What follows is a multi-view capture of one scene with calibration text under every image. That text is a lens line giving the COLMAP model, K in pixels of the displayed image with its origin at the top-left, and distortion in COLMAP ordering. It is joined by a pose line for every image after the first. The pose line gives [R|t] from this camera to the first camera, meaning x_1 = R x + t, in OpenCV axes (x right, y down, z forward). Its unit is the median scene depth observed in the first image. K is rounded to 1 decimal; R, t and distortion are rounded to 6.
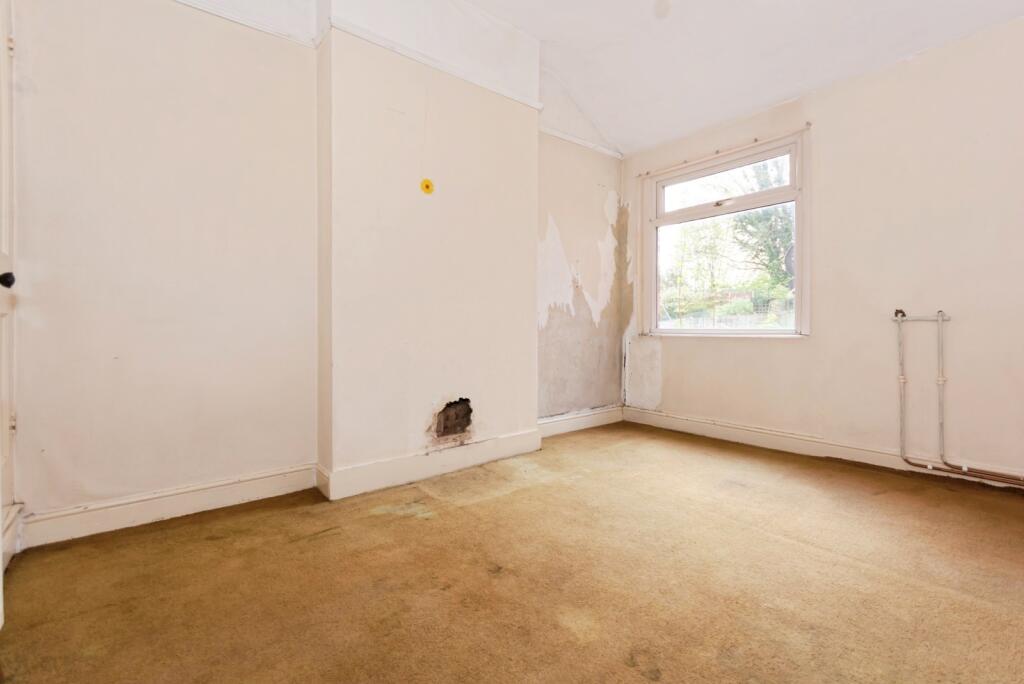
lens RADIAL K [[449.3, 0, 531.6], [0, 449.3, 330.4], [0, 0, 1]] dist [-0.003803, -0.000497]
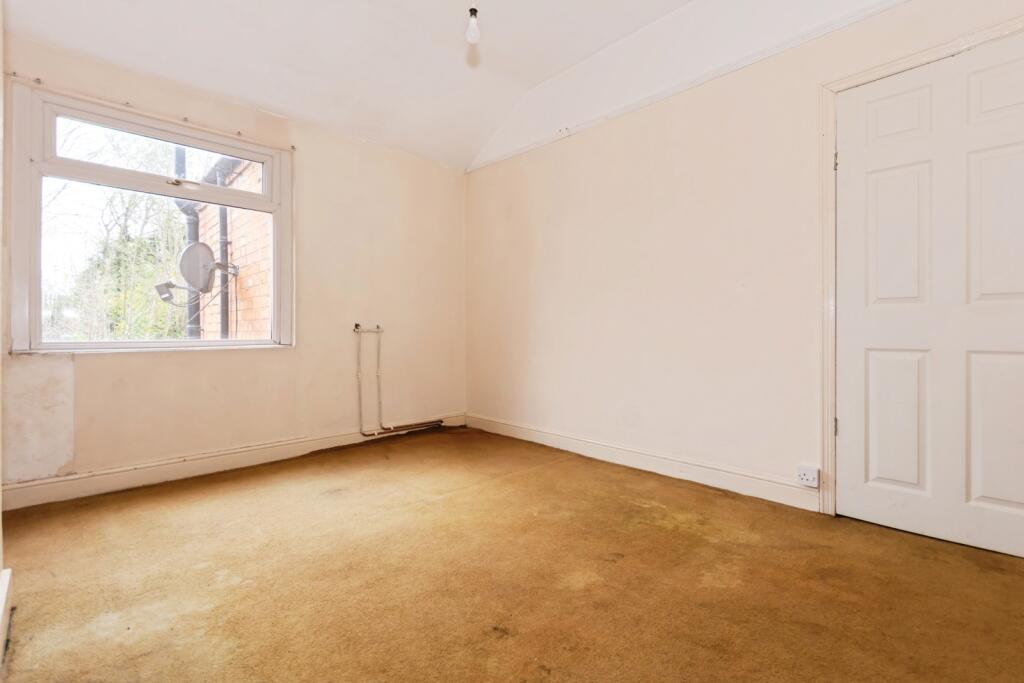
lens RADIAL K [[449.1, 0, 510.6], [0, 449.1, 334.3], [0, 0, 1]] dist [-0.002807, -0.000050]
pose [[-0.046576, 0.000073, 0.998915, -0.561869], [0.016788, 0.999859, 0.000710, -0.006572], [-0.998774, 0.016803, -0.046570, 0.630112]]
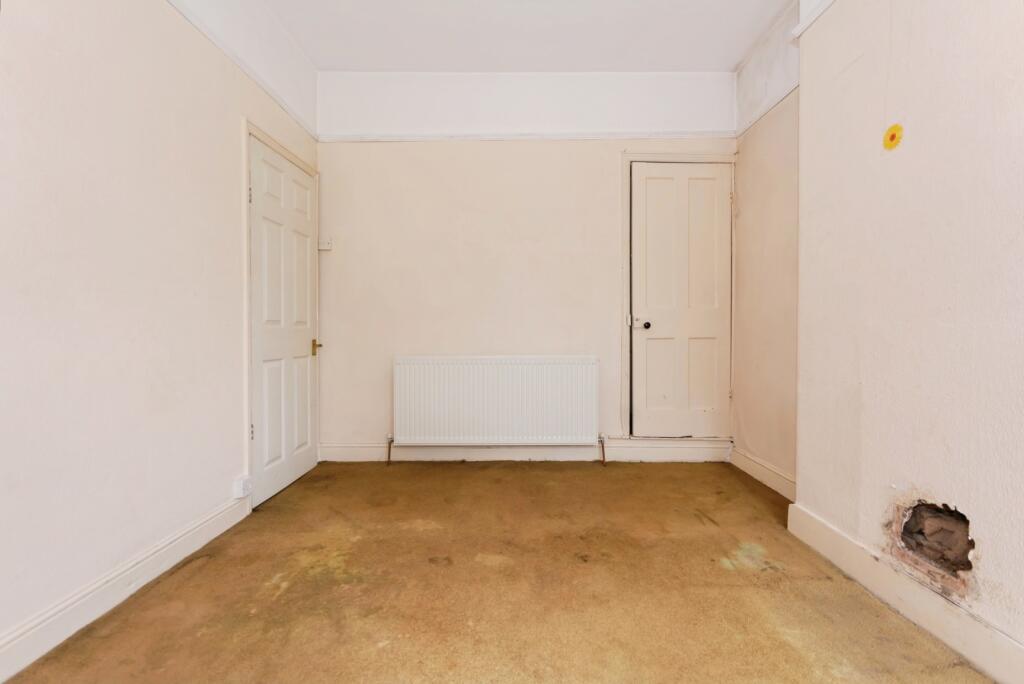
lens RADIAL K [[449.3, 0, 512.6], [0, 449.3, 337.5], [0, 0, 1]] dist [-0.003803, -0.000497]
pose [[-0.657473, 0.013021, -0.753366, 0.587205], [-0.009235, 0.999636, 0.025336, -0.052500], [0.753422, 0.023615, -0.657113, 1.015867]]
